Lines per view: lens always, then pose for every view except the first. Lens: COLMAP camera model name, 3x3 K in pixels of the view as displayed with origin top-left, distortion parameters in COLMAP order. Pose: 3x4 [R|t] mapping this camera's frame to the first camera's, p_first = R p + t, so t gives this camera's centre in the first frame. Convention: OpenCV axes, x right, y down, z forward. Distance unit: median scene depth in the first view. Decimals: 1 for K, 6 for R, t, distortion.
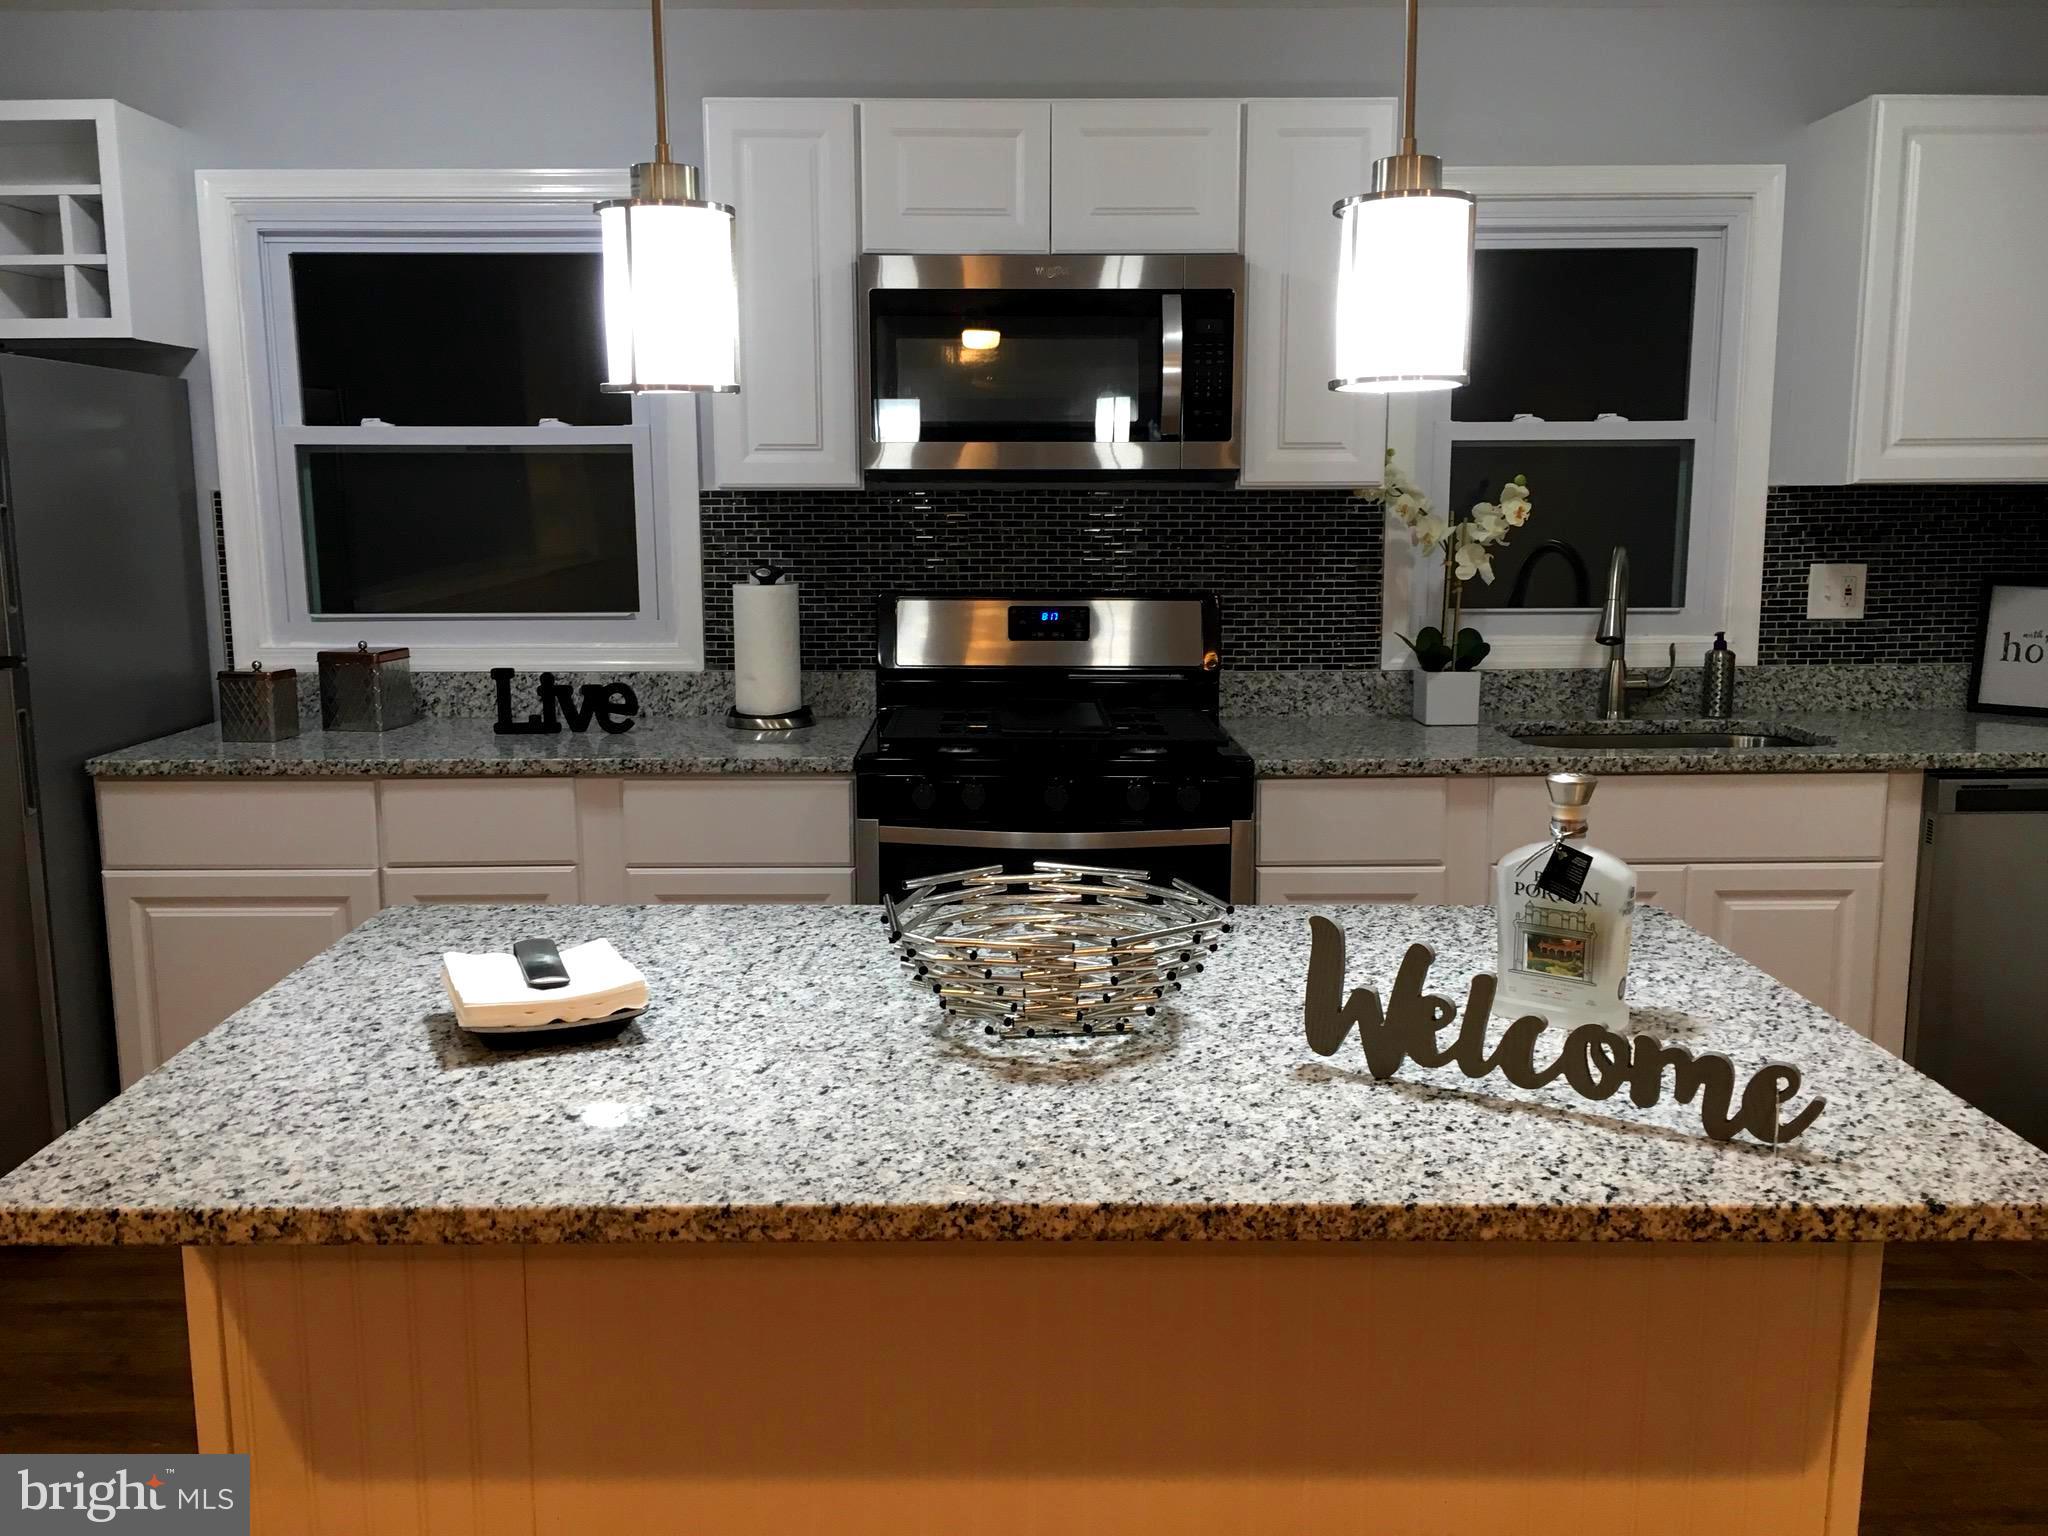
lens RADIAL K [[1753.7, 0, 1014.7], [0, 1753.7, 763.9], [0, 0, 1]] dist [0.080318, -0.115942]
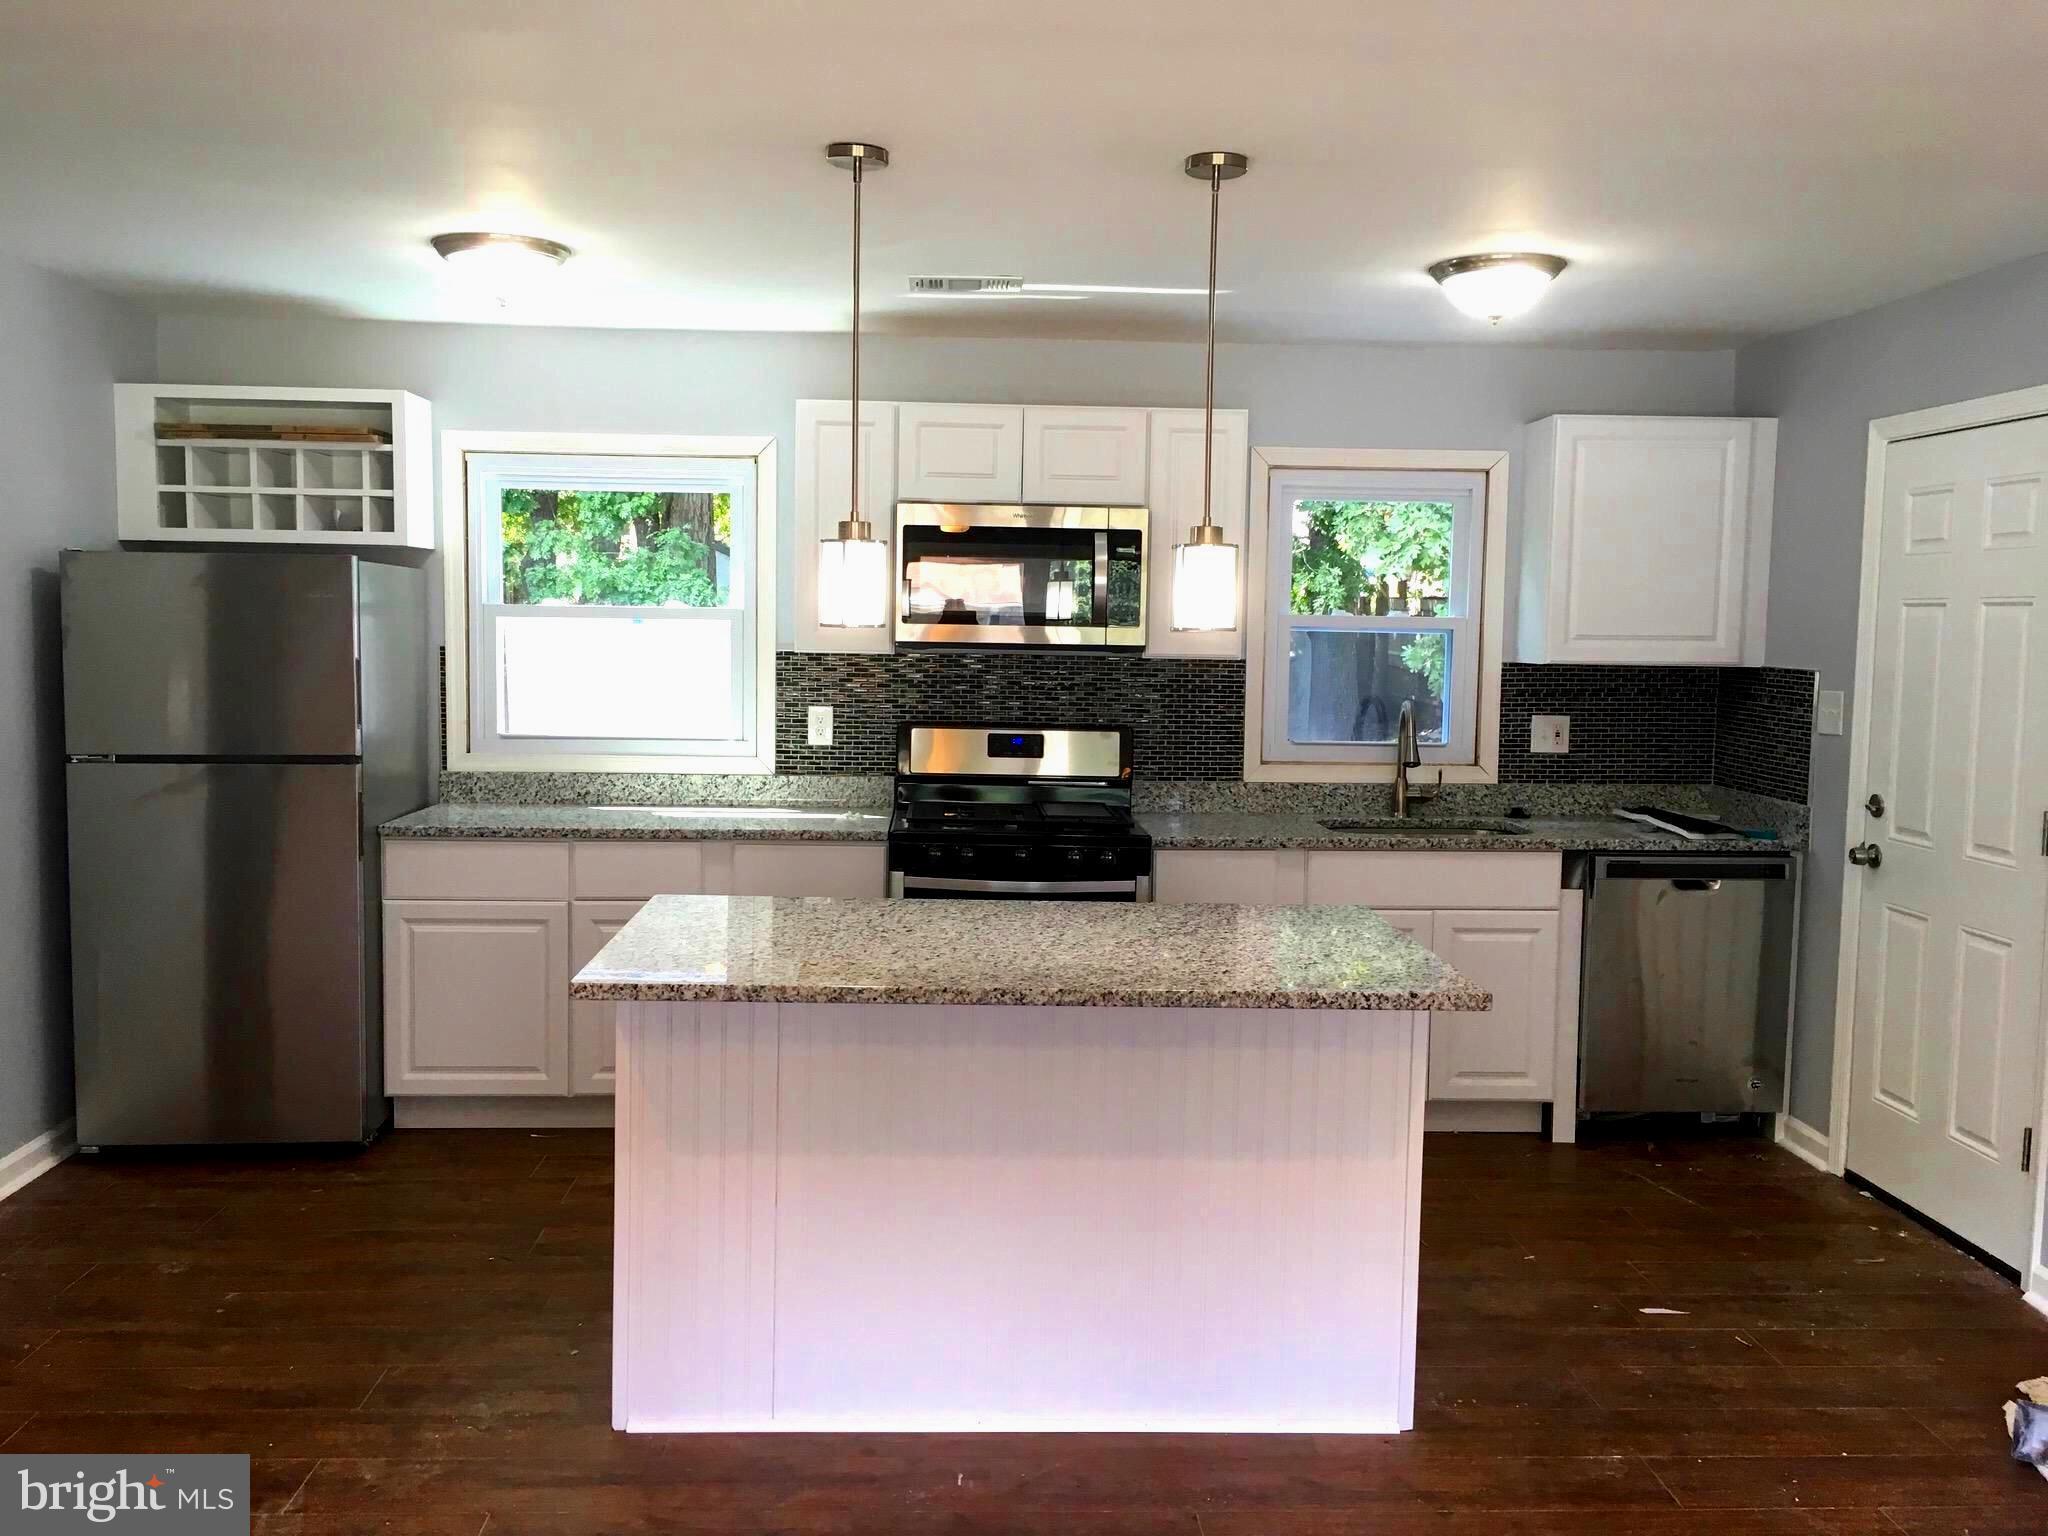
lens RADIAL K [[1753.7, 0, 1016.8], [0, 1753.7, 760.9], [0, 0, 1]] dist [0.080318, -0.115942]
pose [[0.999189, 0.016815, 0.036586, -0.035173], [-0.014015, 0.997048, -0.075488, 0.045814], [-0.037748, 0.074915, 0.996475, -0.484853]]
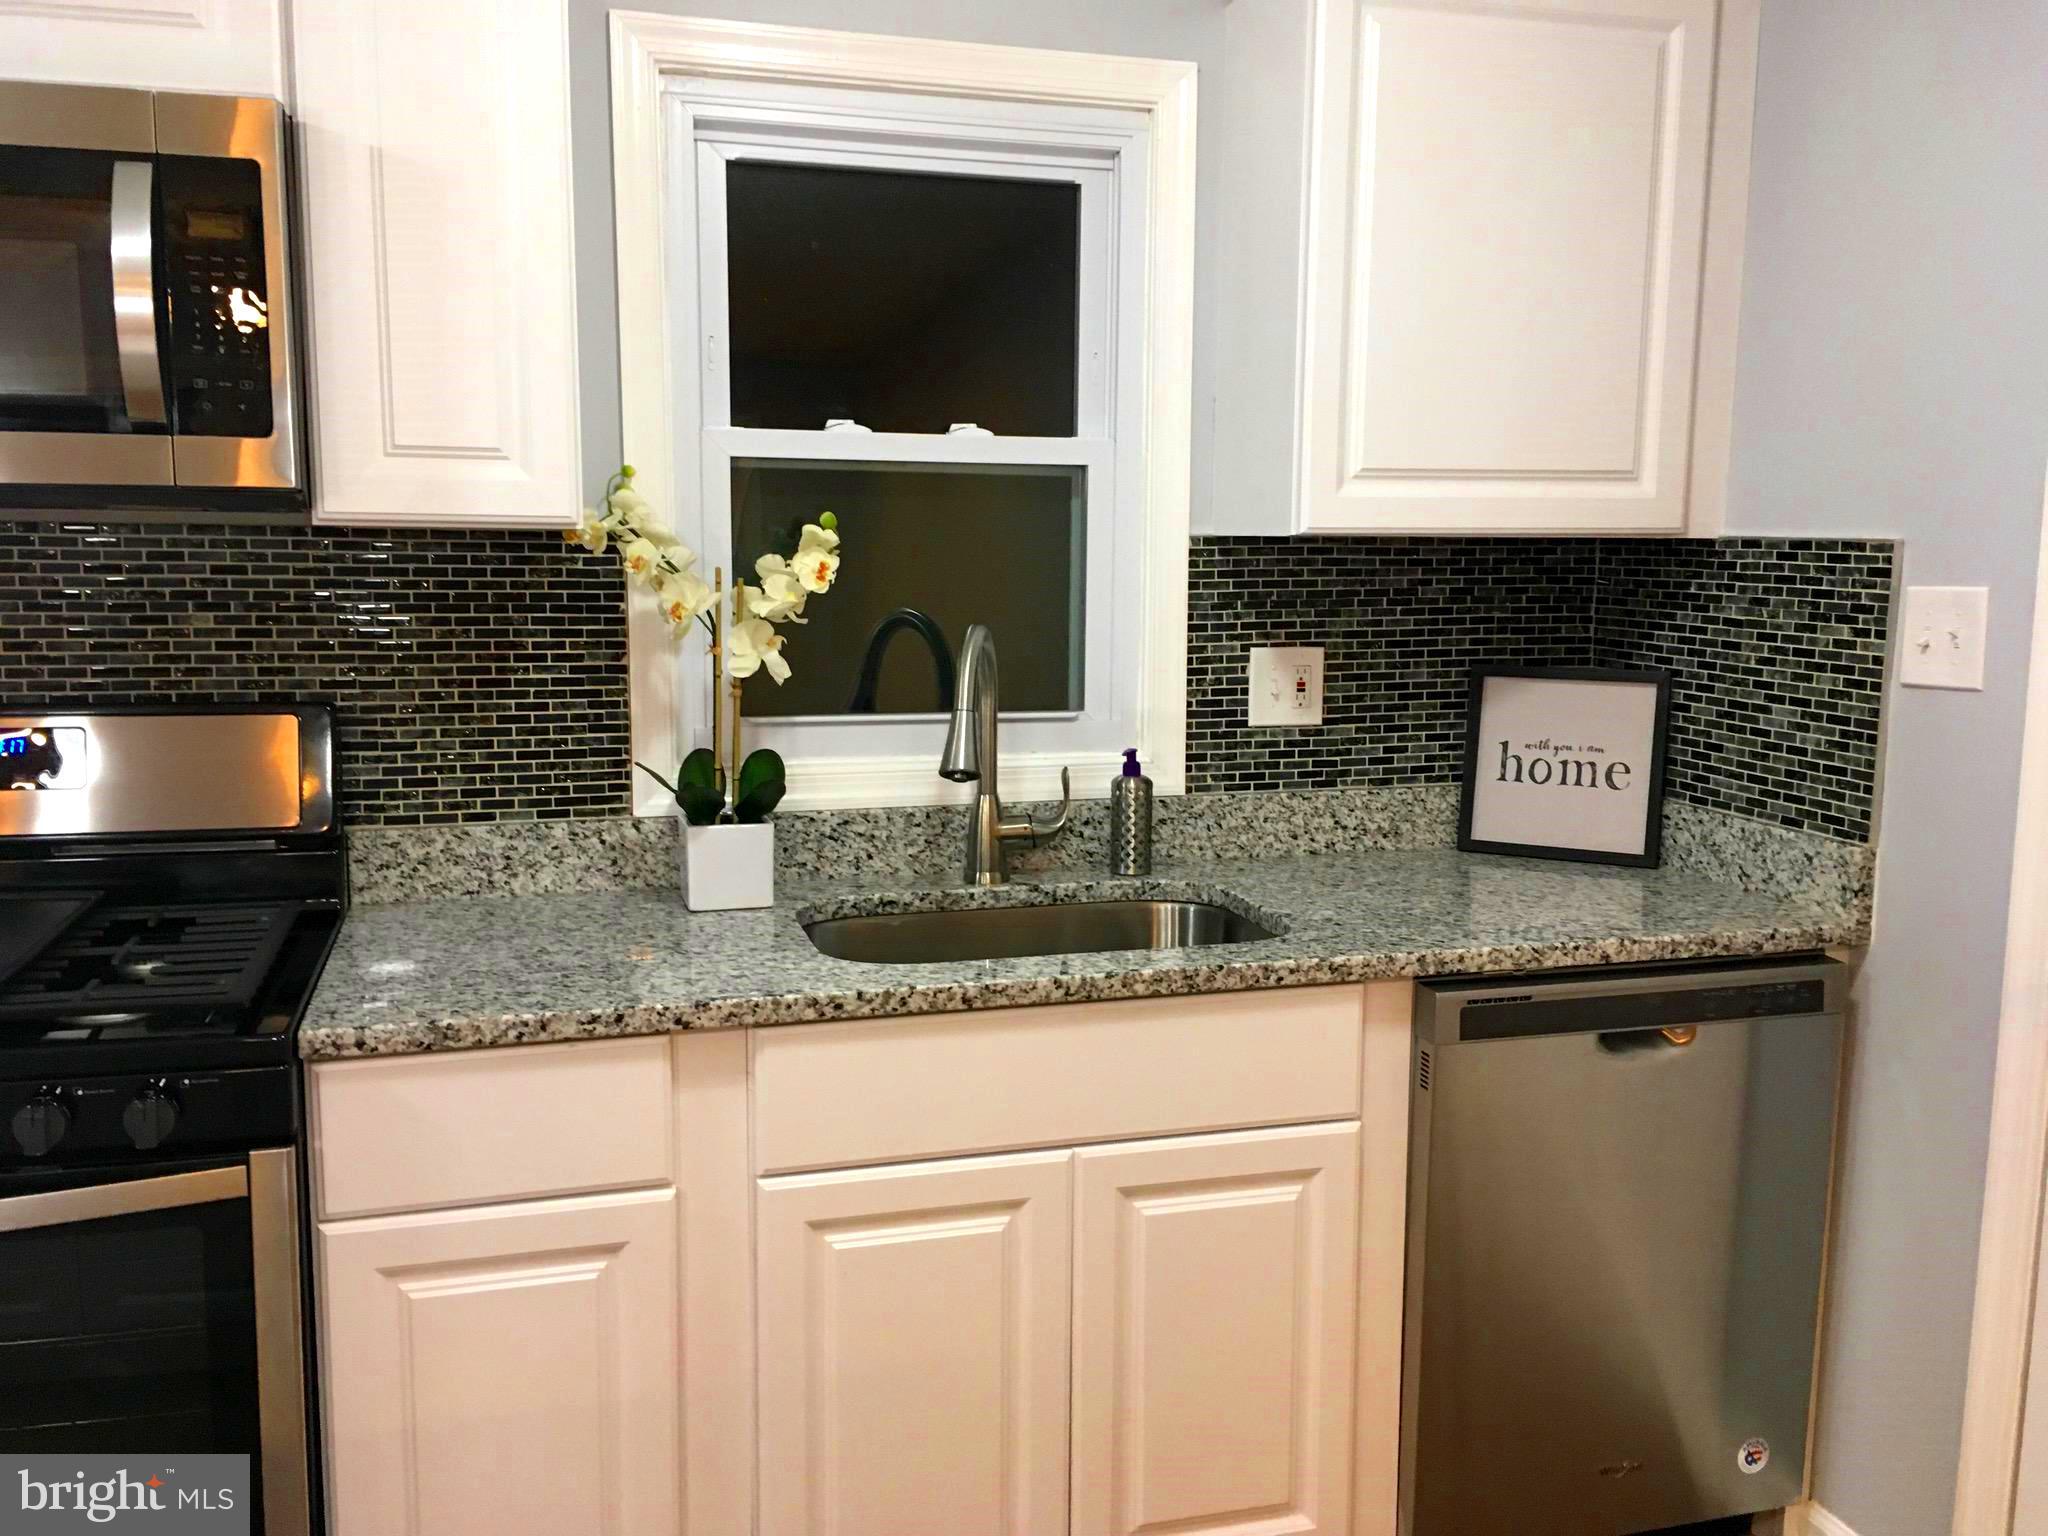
lens RADIAL K [[1753.7, 0, 1018.3], [0, 1753.7, 767.5], [0, 0, 1]] dist [0.080318, -0.115942]
pose [[0.963758, -0.023686, 0.265726, 0.192934], [0.029143, 0.999437, -0.016611, -0.062487], [-0.265183, 0.023753, 0.963906, 0.394262]]
